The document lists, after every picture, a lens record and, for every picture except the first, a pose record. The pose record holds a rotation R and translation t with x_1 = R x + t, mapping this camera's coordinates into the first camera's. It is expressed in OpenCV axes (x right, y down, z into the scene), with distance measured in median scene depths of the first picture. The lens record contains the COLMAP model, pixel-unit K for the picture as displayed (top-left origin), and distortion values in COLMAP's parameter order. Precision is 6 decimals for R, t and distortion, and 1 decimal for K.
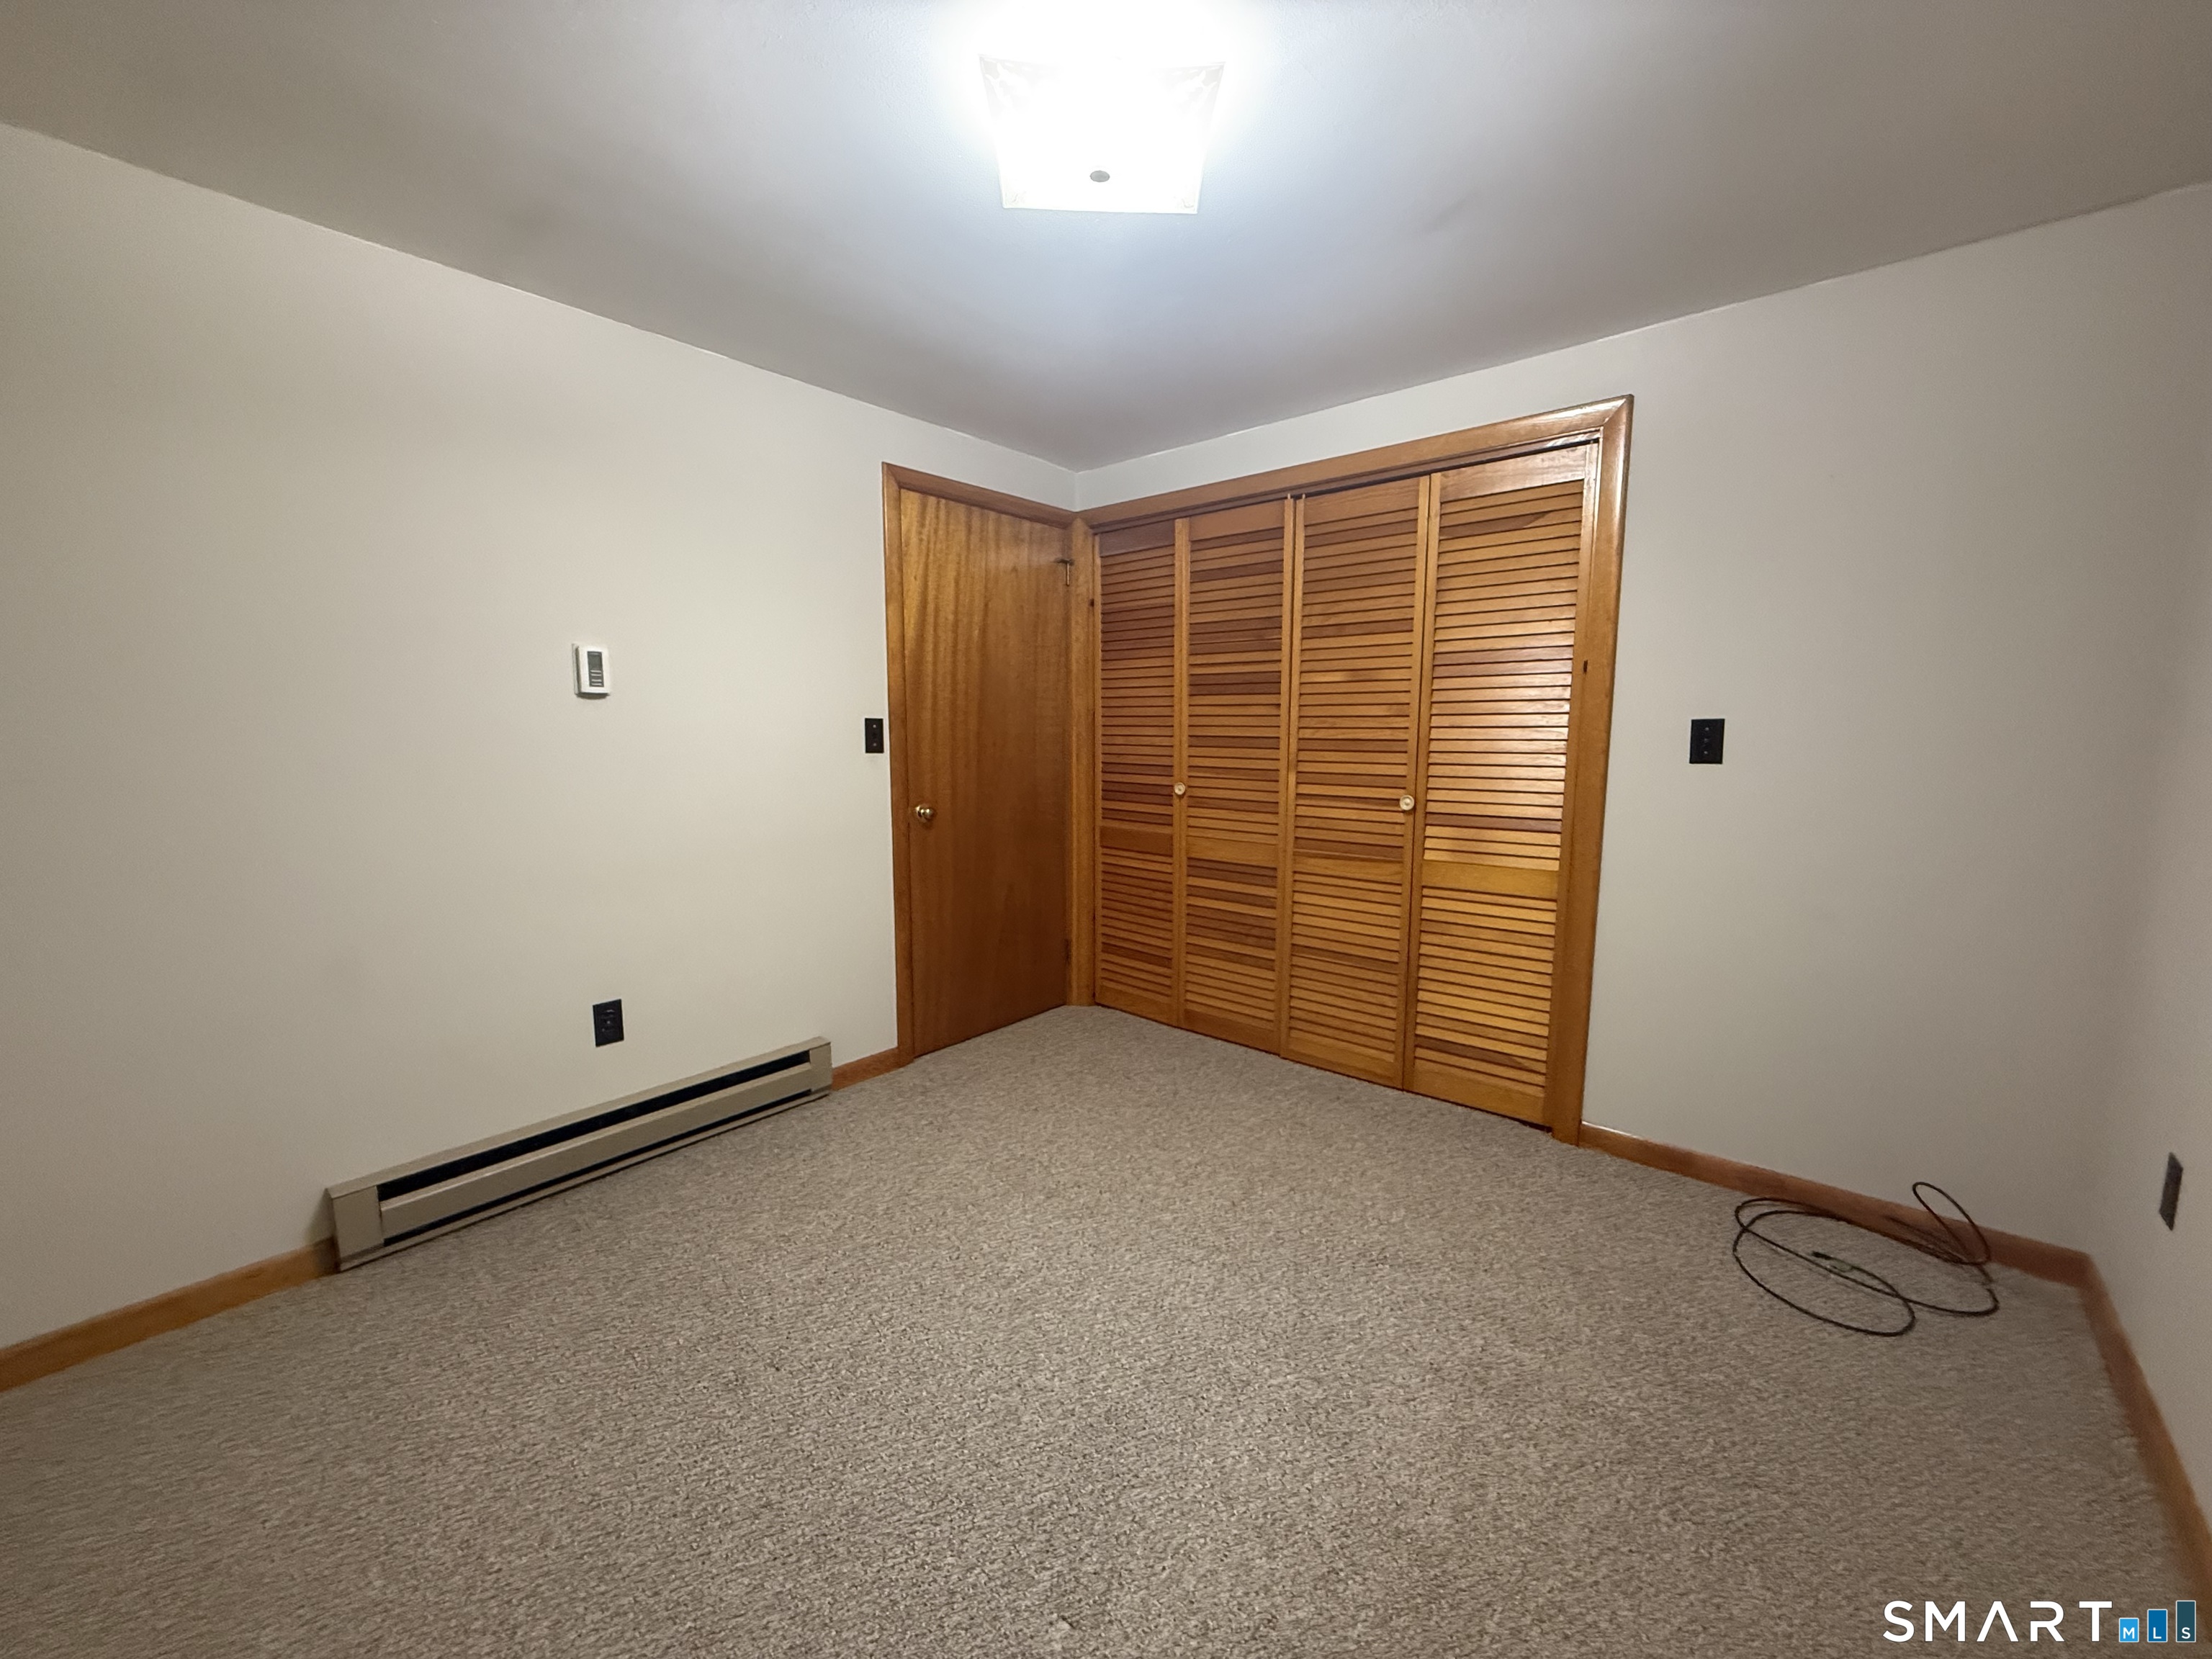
lens RADIAL K [[882.5, 0, 1102.5], [0, 882.5, 832.0], [0, 0, 1]] dist [0.001831, 0.000169]
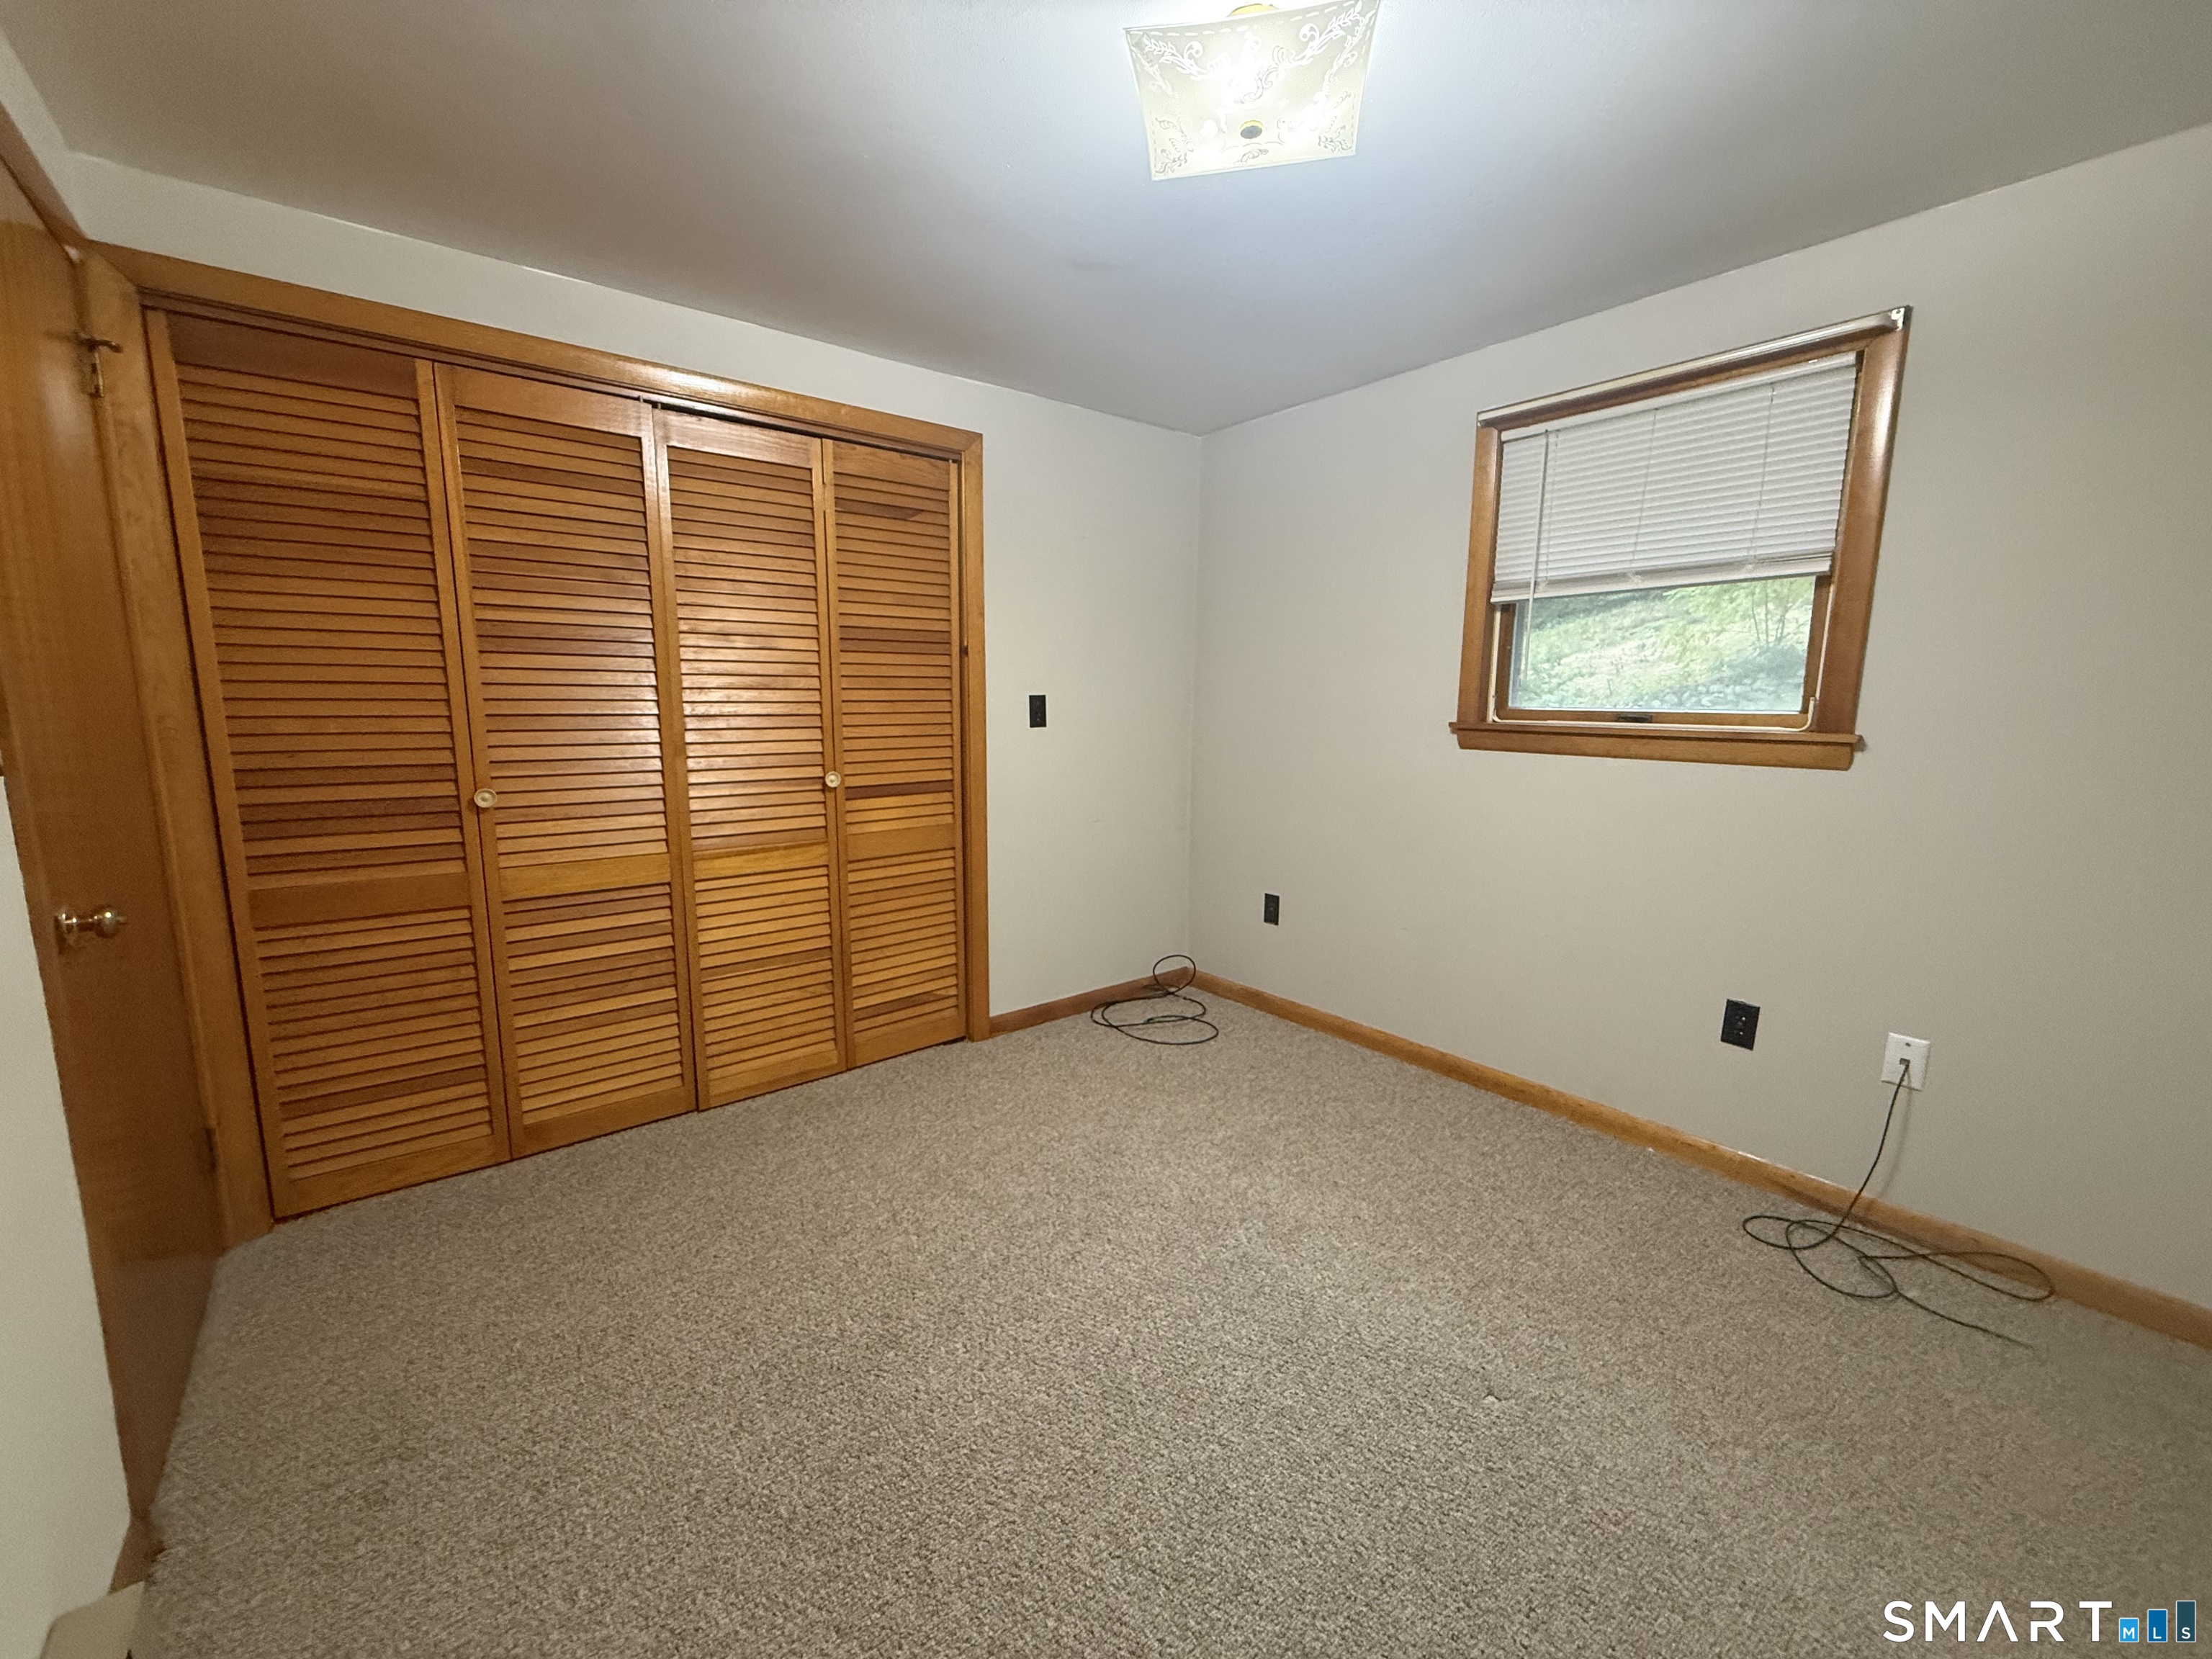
lens RADIAL K [[882.5, 0, 1102.5], [0, 882.5, 832.0], [0, 0, 1]] dist [0.001831, 0.000169]
pose [[0.183070, -0.145950, 0.972206, -0.531396], [0.117698, 0.985060, 0.125716, -0.061050], [-0.976029, 0.091412, 0.197513, 0.506466]]
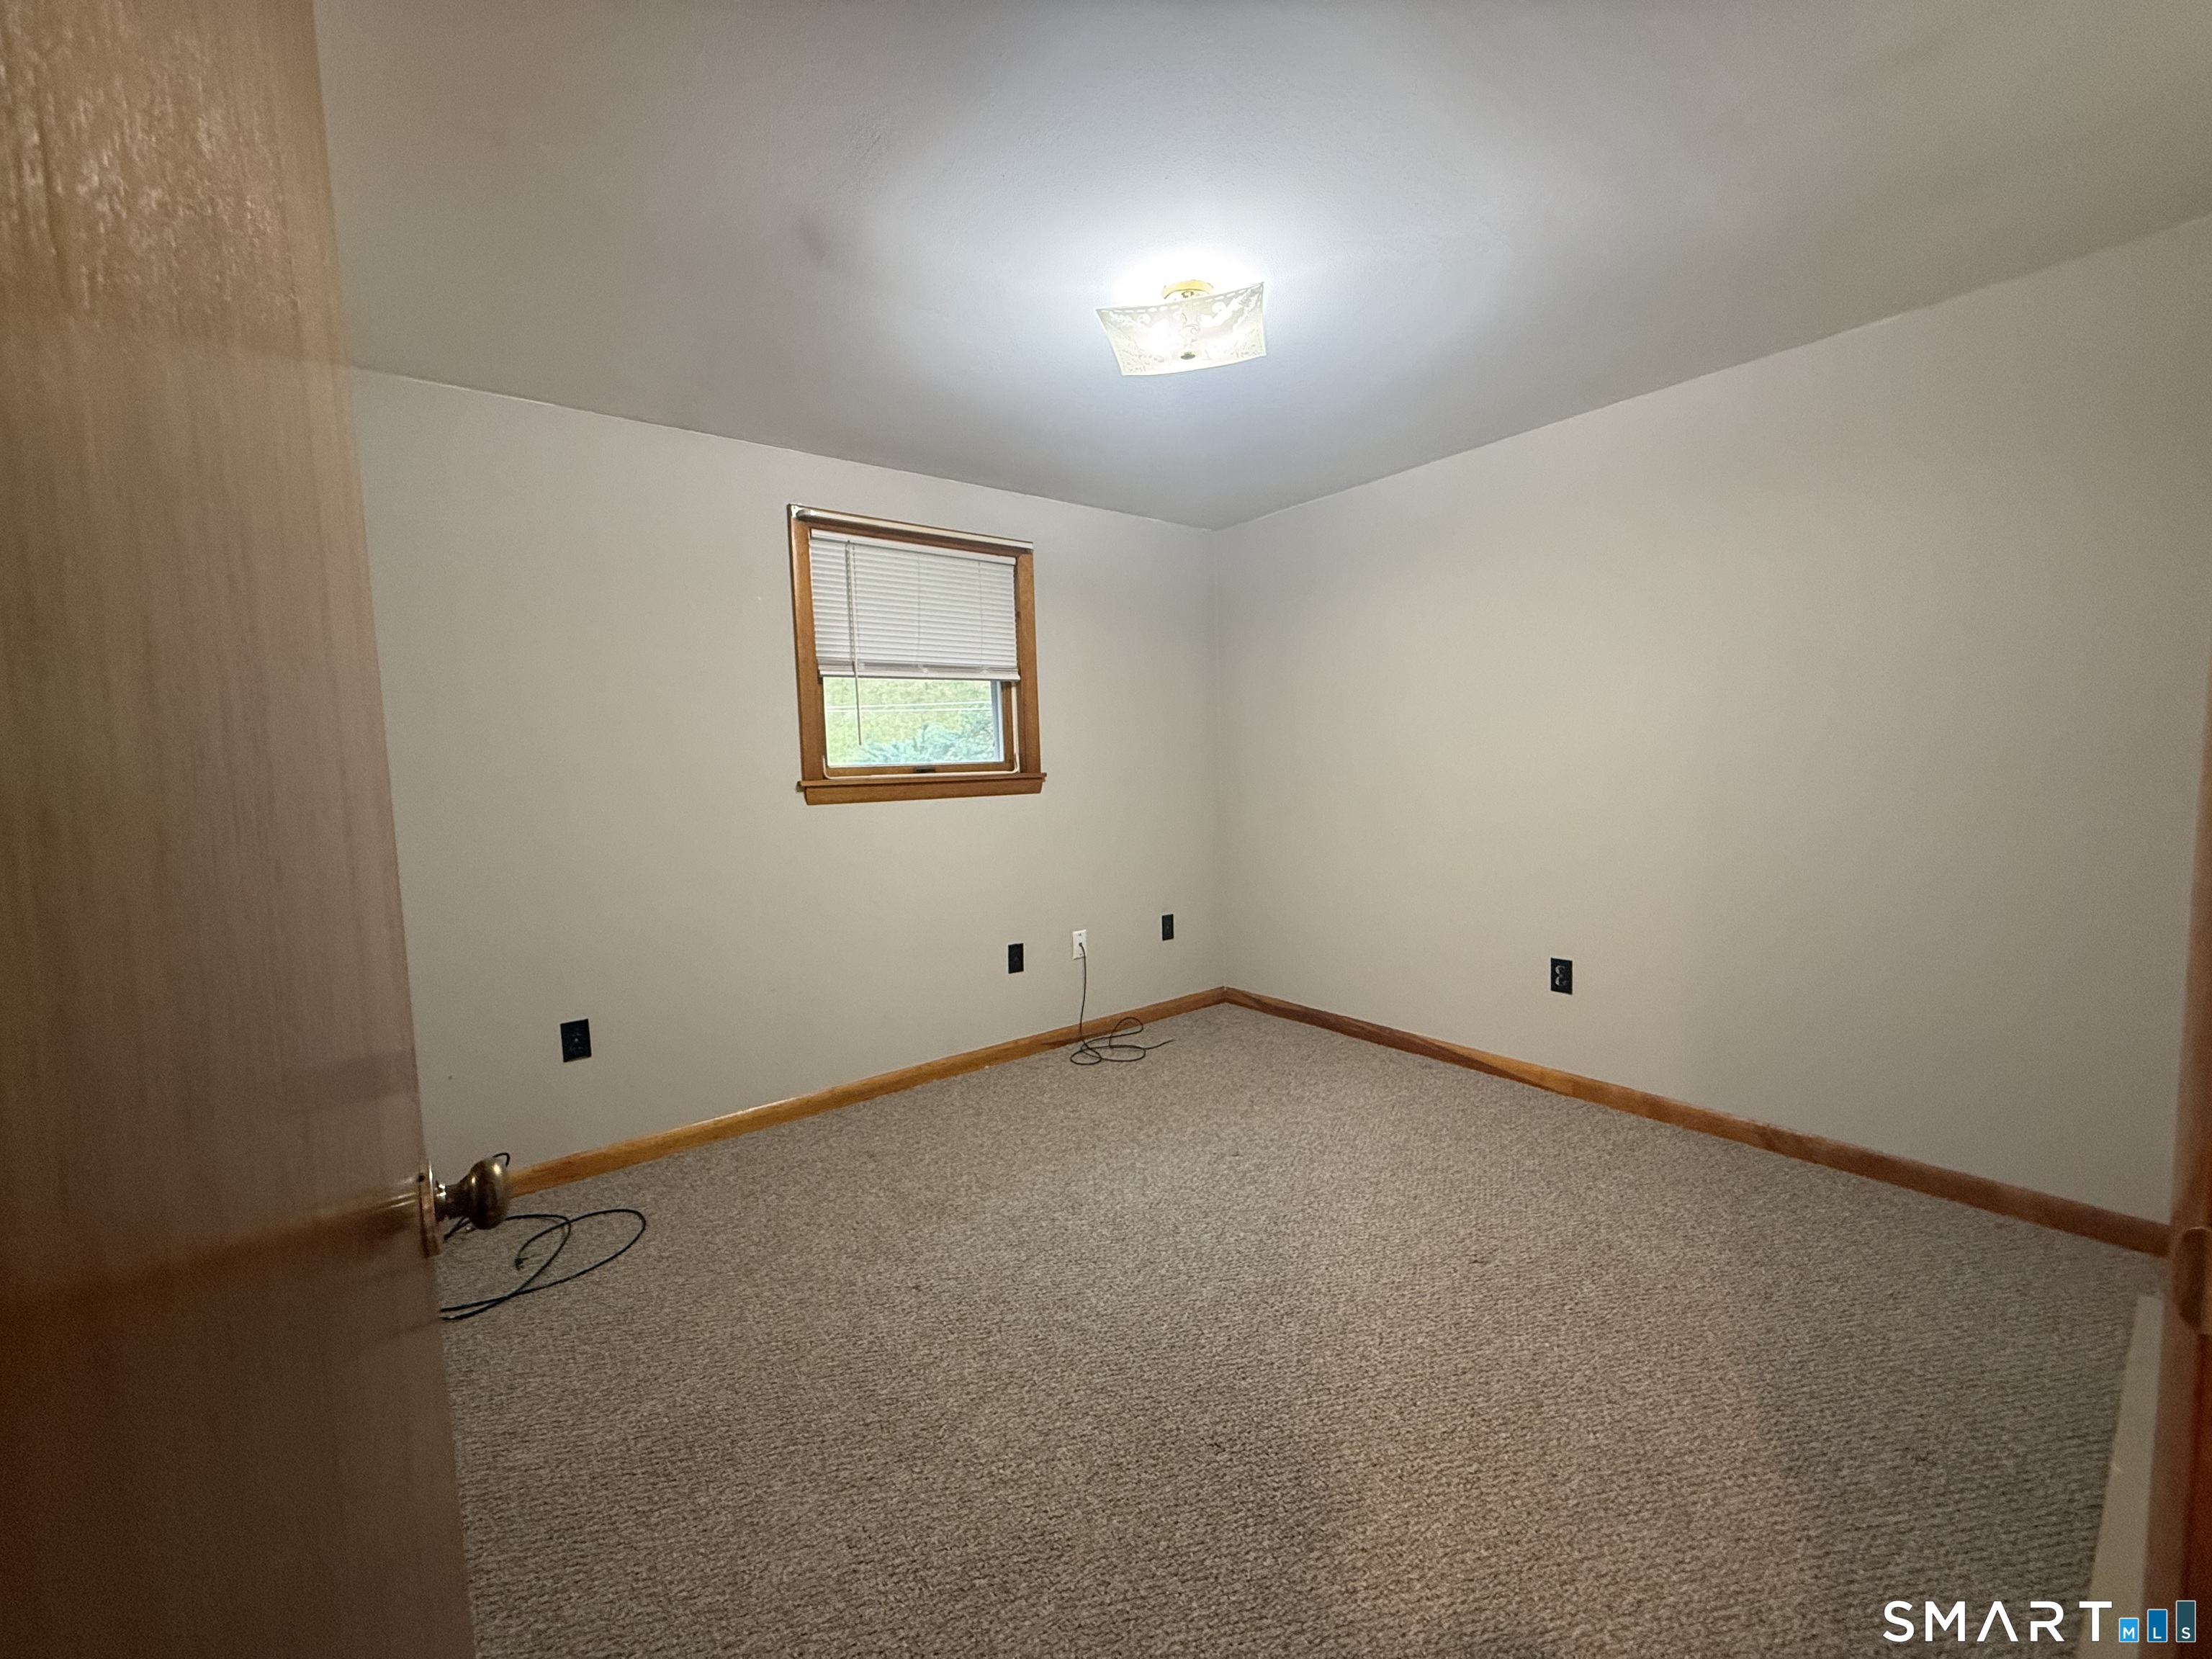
lens RADIAL K [[882.5, 0, 1102.5], [0, 882.5, 832.0], [0, 0, 1]] dist [0.001831, 0.000169]
pose [[-0.979331, 0.013522, 0.201812, -0.076008], [0.055617, 0.977305, 0.204408, -0.143963], [-0.194467, 0.211407, -0.957857, 1.224802]]
